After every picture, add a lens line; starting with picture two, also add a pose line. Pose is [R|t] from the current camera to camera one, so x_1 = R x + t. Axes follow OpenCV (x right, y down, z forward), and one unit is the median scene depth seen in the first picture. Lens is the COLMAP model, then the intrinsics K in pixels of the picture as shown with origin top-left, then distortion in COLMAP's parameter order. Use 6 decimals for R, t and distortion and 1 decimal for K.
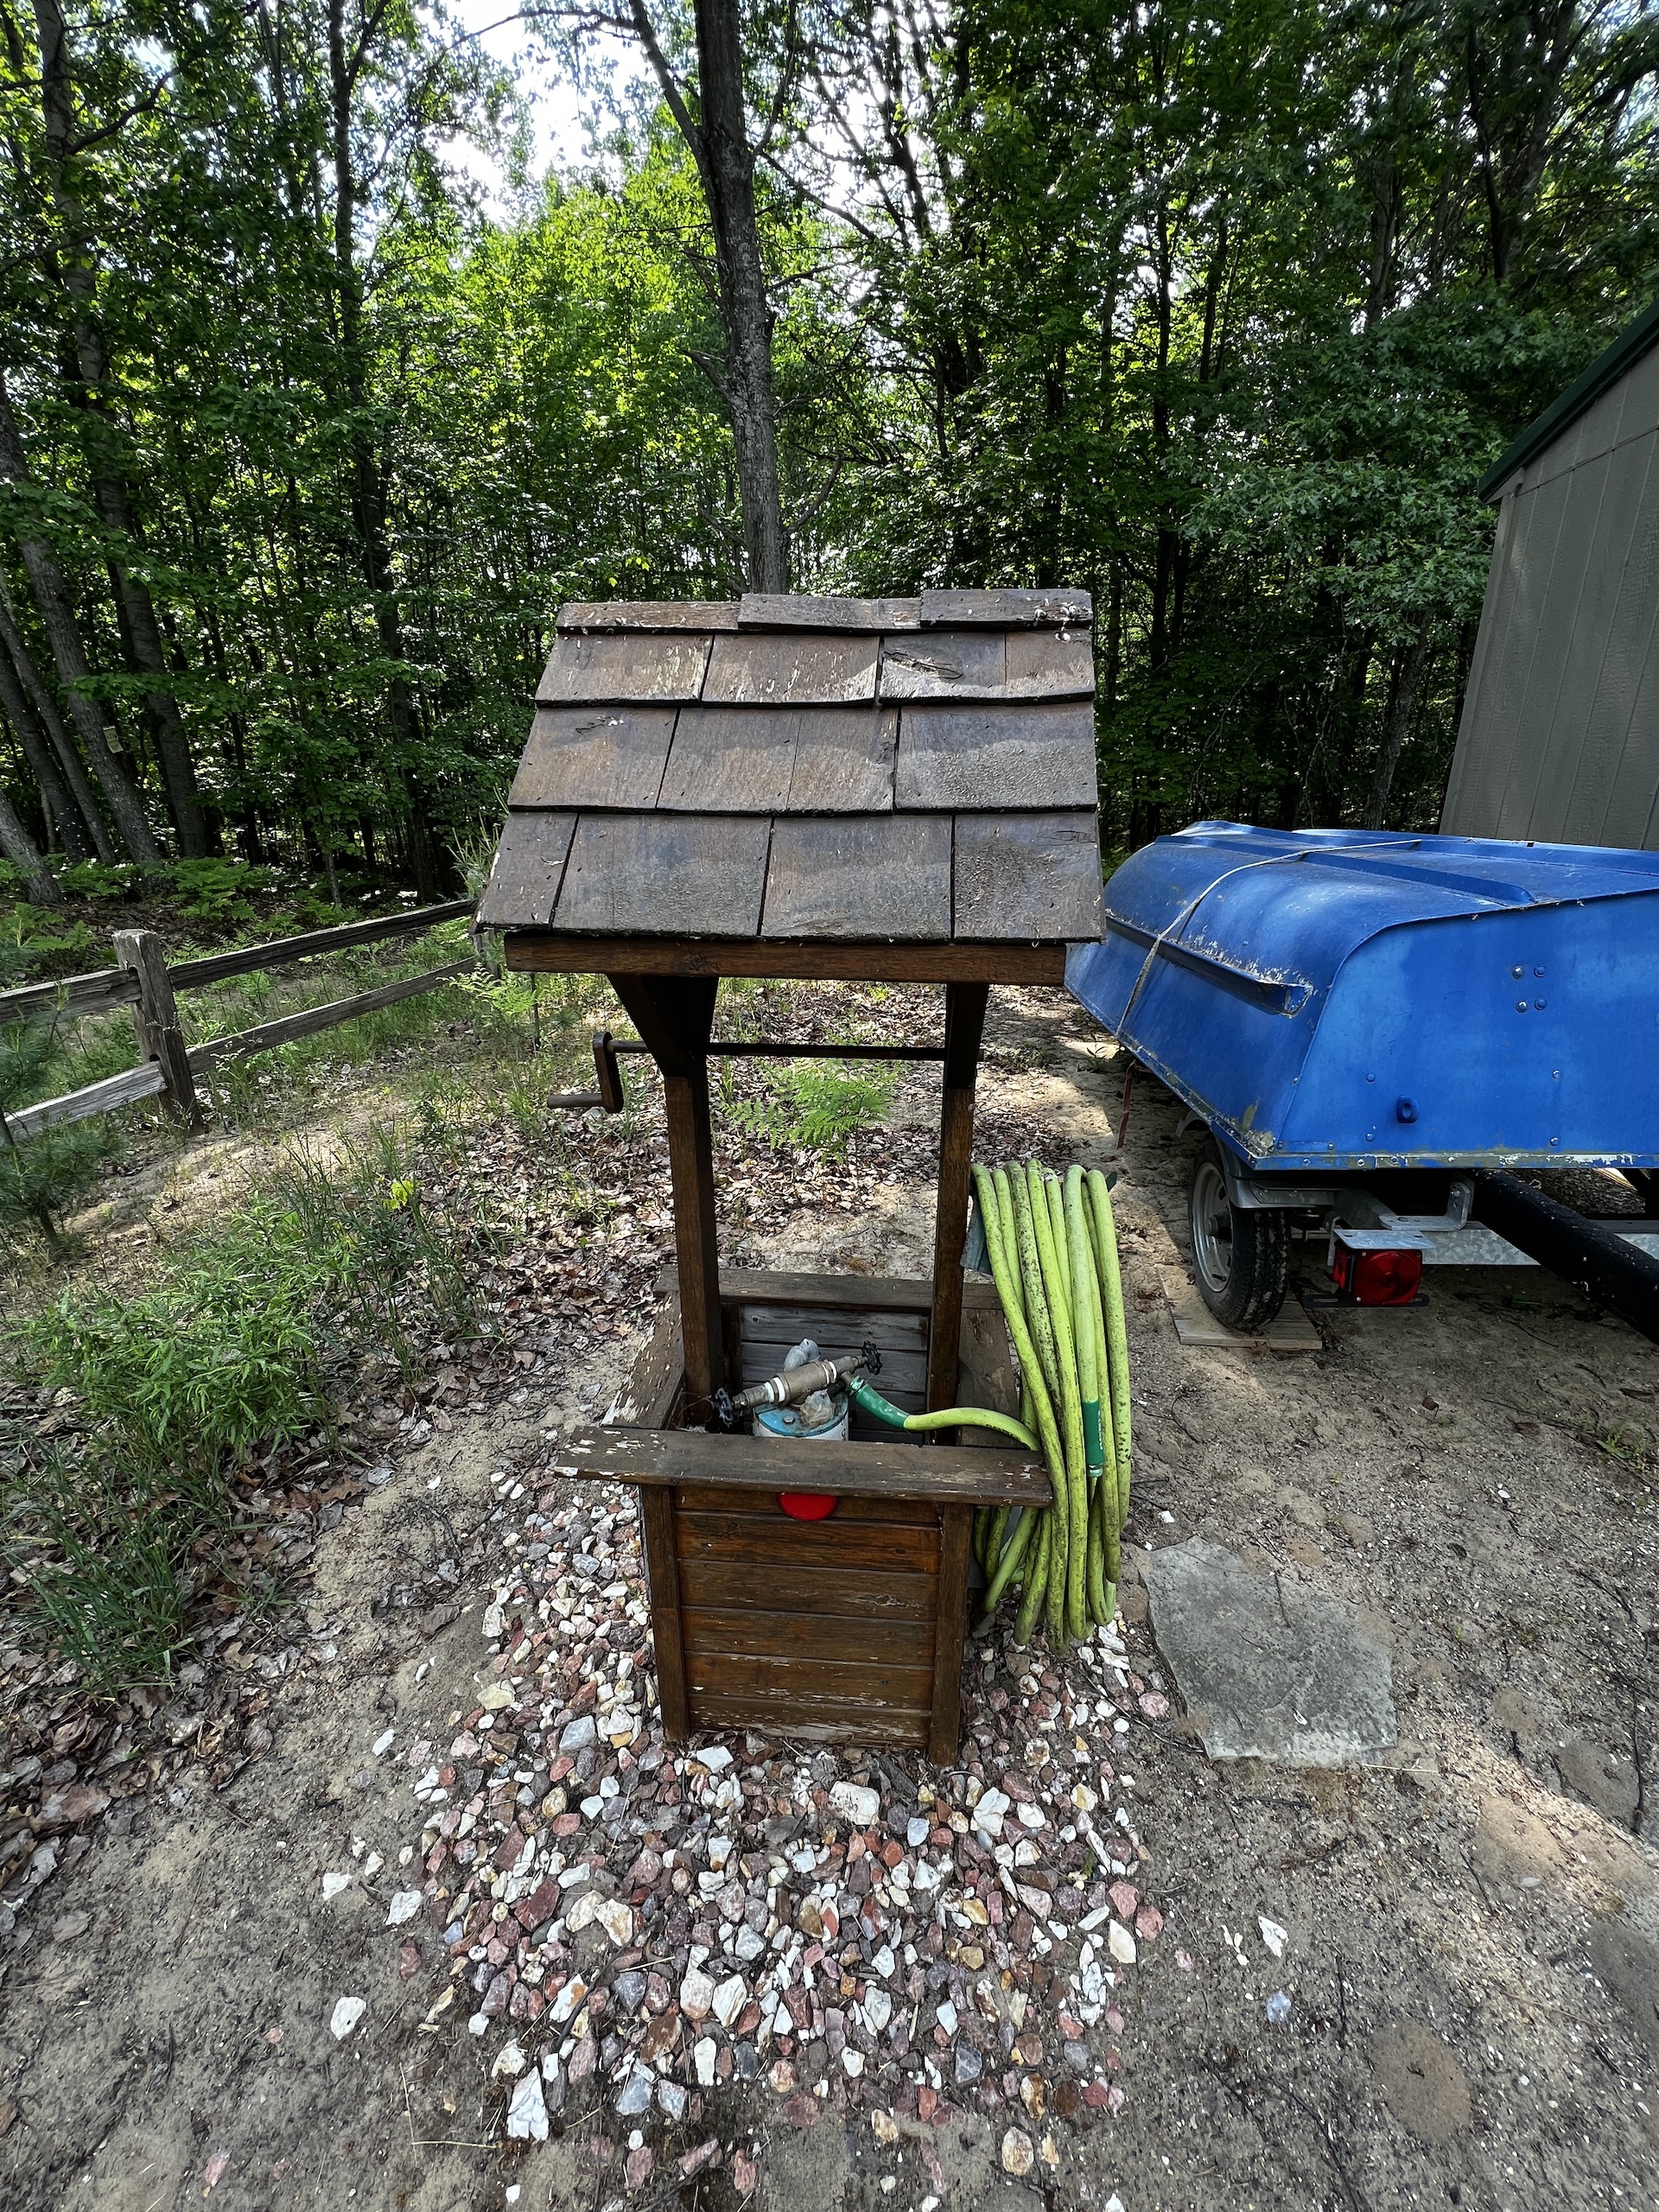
lens RADIAL K [[895.6, 0, 829.0], [0, 895.6, 1108.5], [0, 0, 1]] dist [-0.002110, 0.000700]
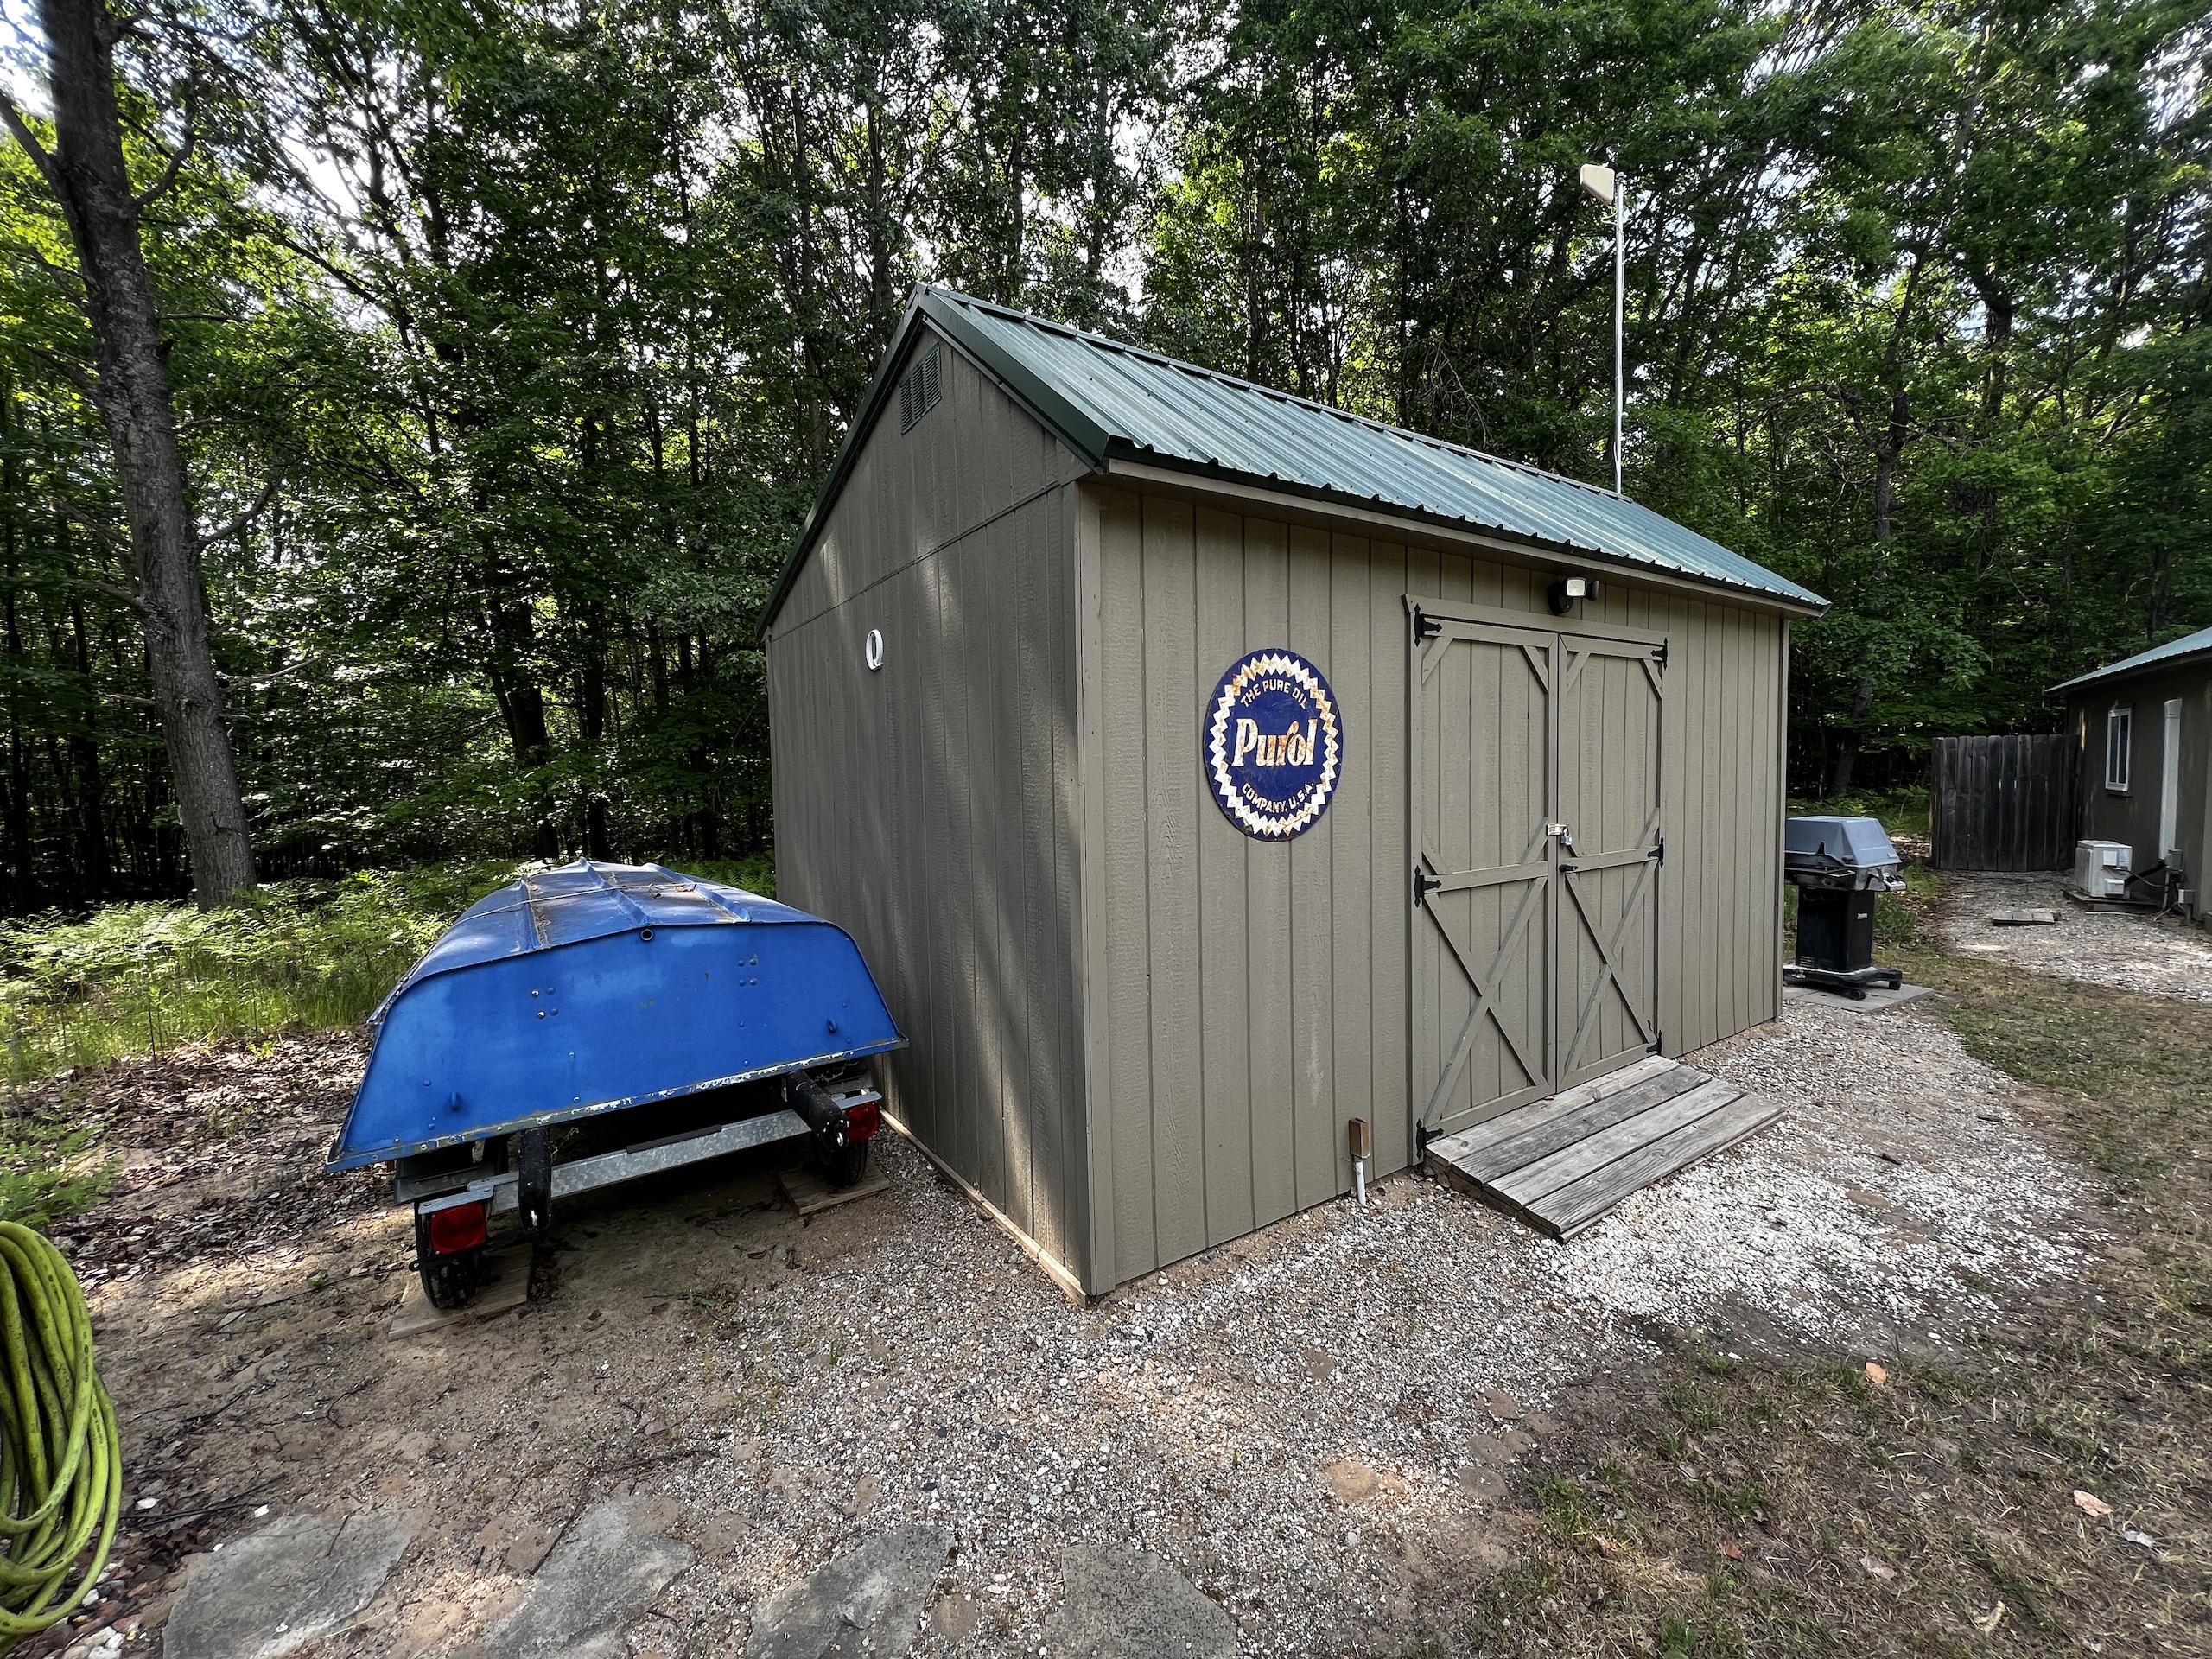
lens RADIAL K [[895.6, 0, 1104.6], [0, 895.6, 820.5], [0, 0, 1]] dist [-0.002110, 0.000700]
pose [[0.777609, -0.032933, 0.627886, 0.443854], [0.217287, 0.951175, -0.219210, 0.087965], [-0.590010, 0.306891, 0.746798, -0.627161]]
